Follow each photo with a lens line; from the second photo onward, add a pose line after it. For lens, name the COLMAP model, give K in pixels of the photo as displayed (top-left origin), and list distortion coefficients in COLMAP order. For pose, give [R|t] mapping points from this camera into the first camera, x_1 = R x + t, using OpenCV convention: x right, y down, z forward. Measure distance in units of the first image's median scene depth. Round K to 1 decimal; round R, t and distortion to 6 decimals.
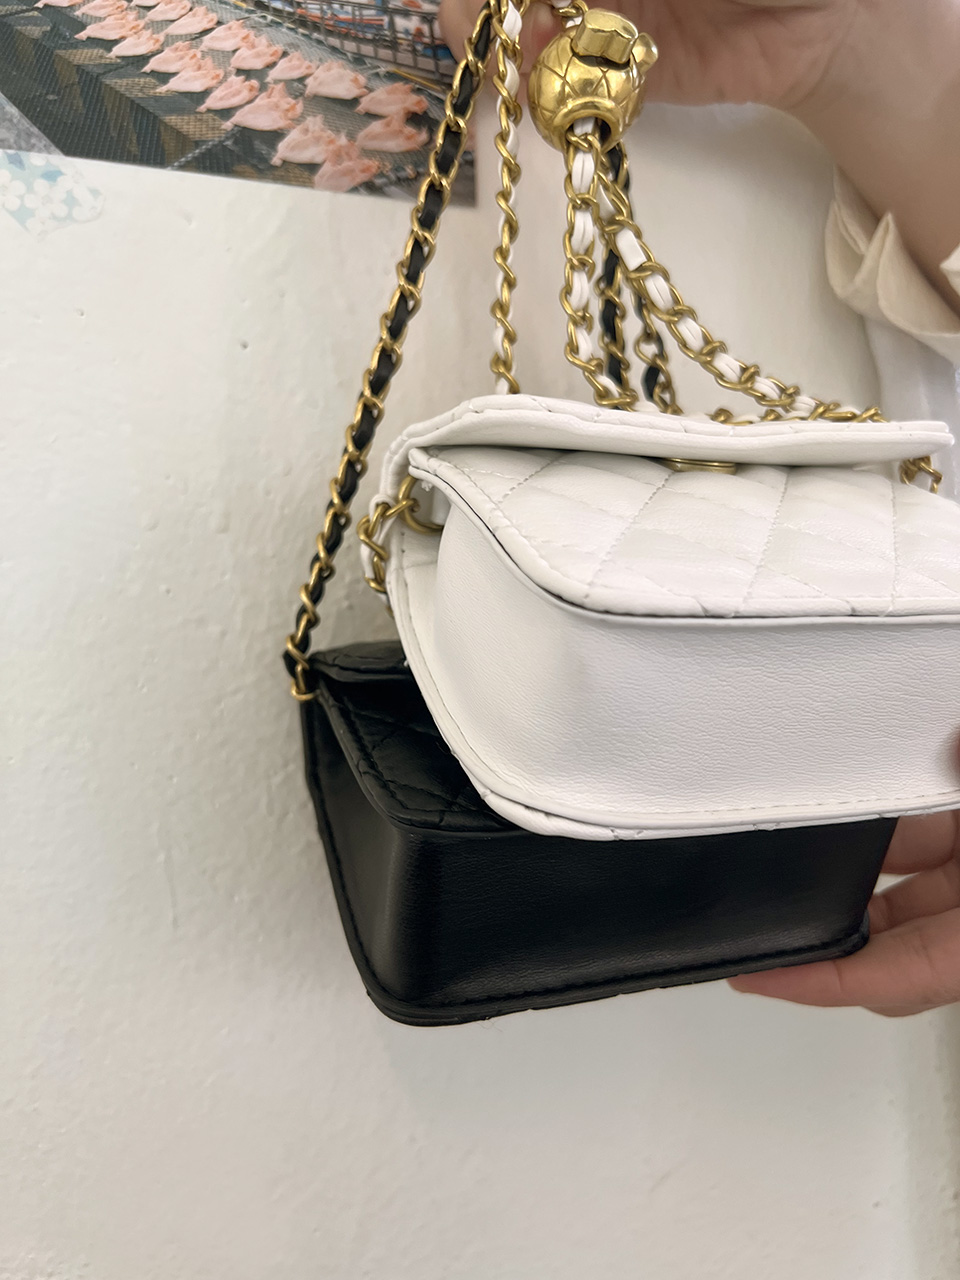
lens RADIAL K [[998.4, 0, 480.0], [0, 998.4, 640.0], [0, 0, 1]] dist [0.028865, -0.066913]
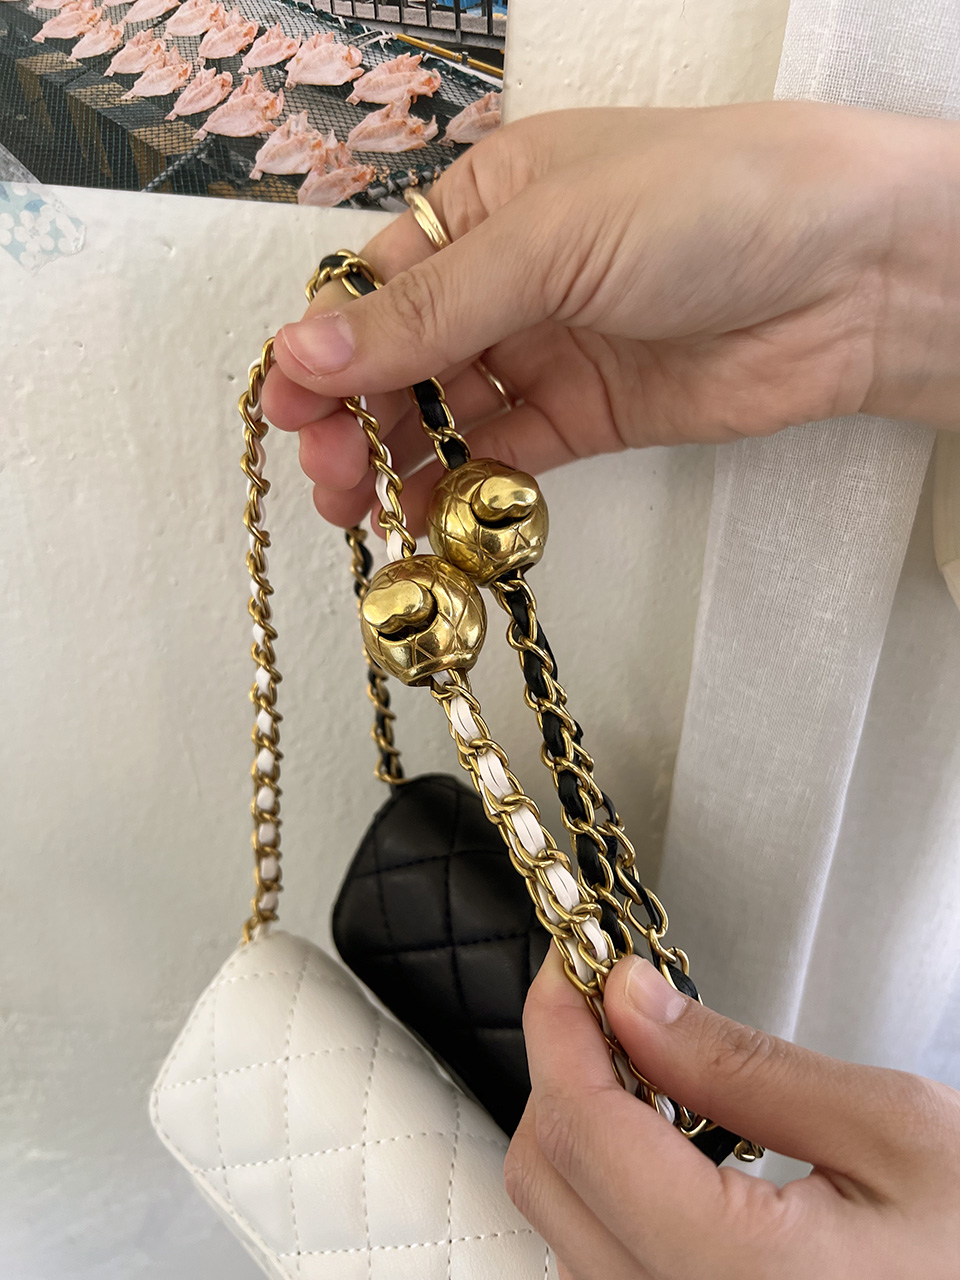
lens RADIAL K [[998.4, 0, 480.0], [0, 998.4, 640.0], [0, 0, 1]] dist [0.028865, -0.066913]
pose [[0.893284, 0.315069, -0.320586, 0.388277], [-0.089032, 0.823107, 0.560864, -0.659405], [0.440587, -0.472468, 0.763320, 0.223668]]
